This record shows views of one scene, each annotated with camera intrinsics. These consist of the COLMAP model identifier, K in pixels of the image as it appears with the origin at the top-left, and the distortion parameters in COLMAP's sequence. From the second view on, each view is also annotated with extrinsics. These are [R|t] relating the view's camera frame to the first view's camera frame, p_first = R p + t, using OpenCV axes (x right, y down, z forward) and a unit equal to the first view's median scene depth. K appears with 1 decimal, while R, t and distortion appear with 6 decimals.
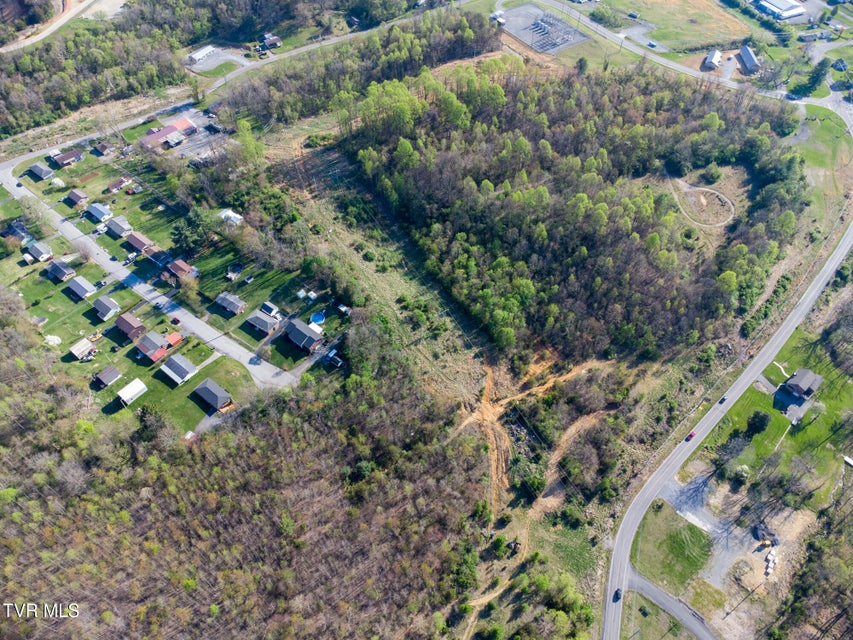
lens RADIAL K [[619.8, 0, 424.8], [0, 619.8, 317.5], [0, 0, 1]] dist [0.014874, -0.013548]
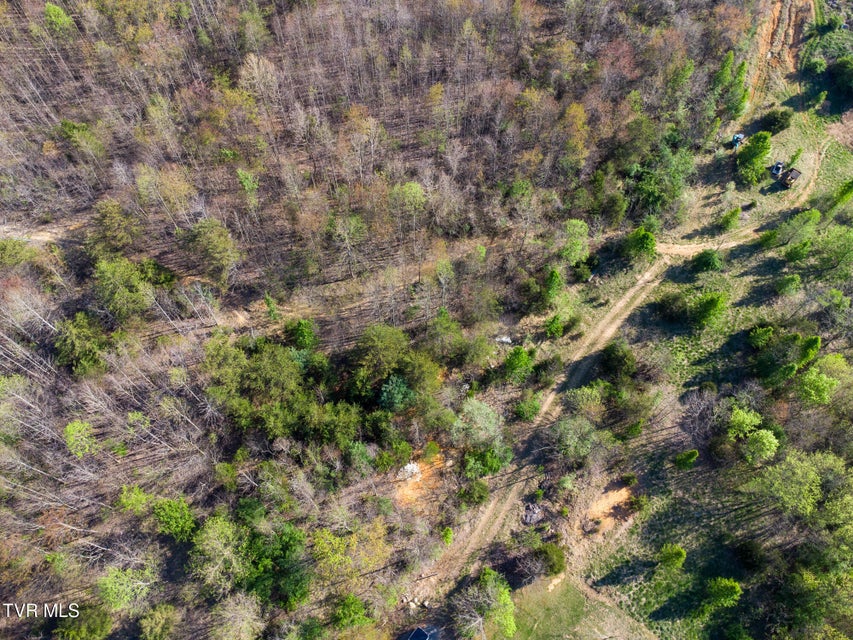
lens RADIAL K [[619.8, 0, 424.2], [0, 619.8, 311.3], [0, 0, 1]] dist [0.014874, -0.013548]
pose [[0.947628, 0.280851, -0.152065, 0.003166], [-0.247433, 0.946654, 0.206454, 0.363486], [0.201936, -0.158015, 0.966568, 0.447654]]
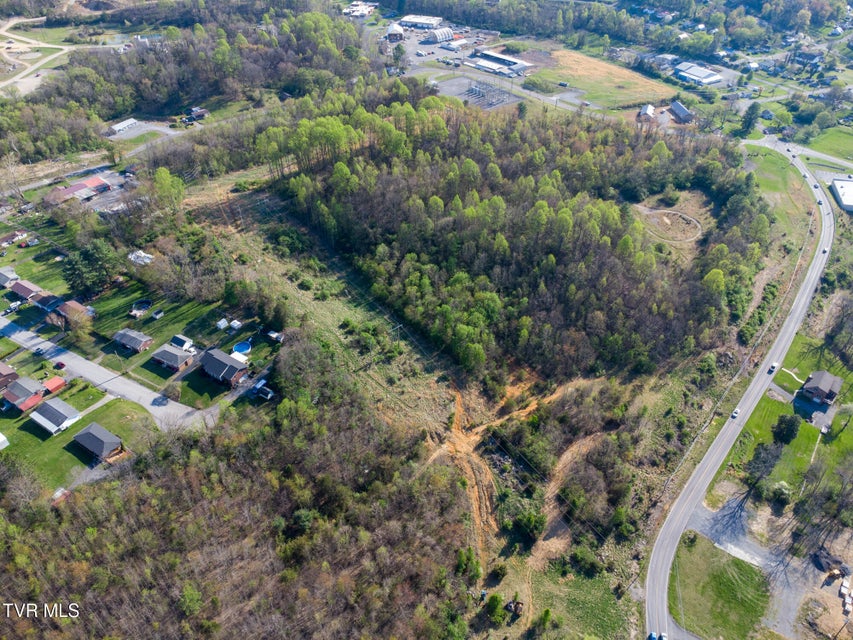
lens RADIAL K [[619.8, 0, 424.6], [0, 619.8, 317.0], [0, 0, 1]] dist [0.014874, -0.013548]
pose [[0.994569, -0.064458, 0.081723, 0.000775], [0.080400, 0.974407, -0.209921, 0.152562], [-0.066100, 0.215351, 0.974297, 0.187249]]
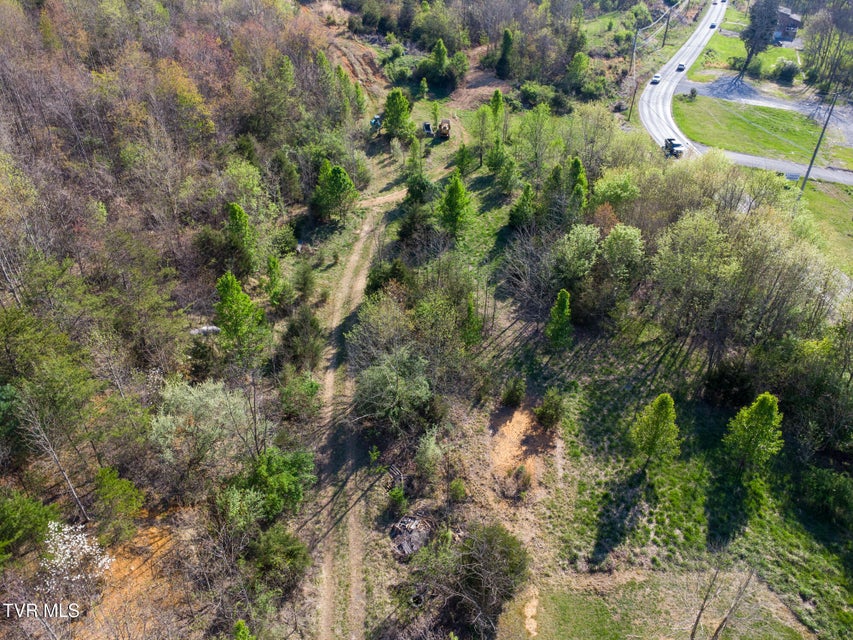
lens RADIAL K [[619.8, 0, 423.4], [0, 619.8, 315.7], [0, 0, 1]] dist [0.014874, -0.013548]
pose [[0.943528, -0.189056, 0.272053, 0.008439], [0.258776, 0.933319, -0.248897, 0.482117], [-0.206857, 0.305243, 0.929536, 0.573255]]
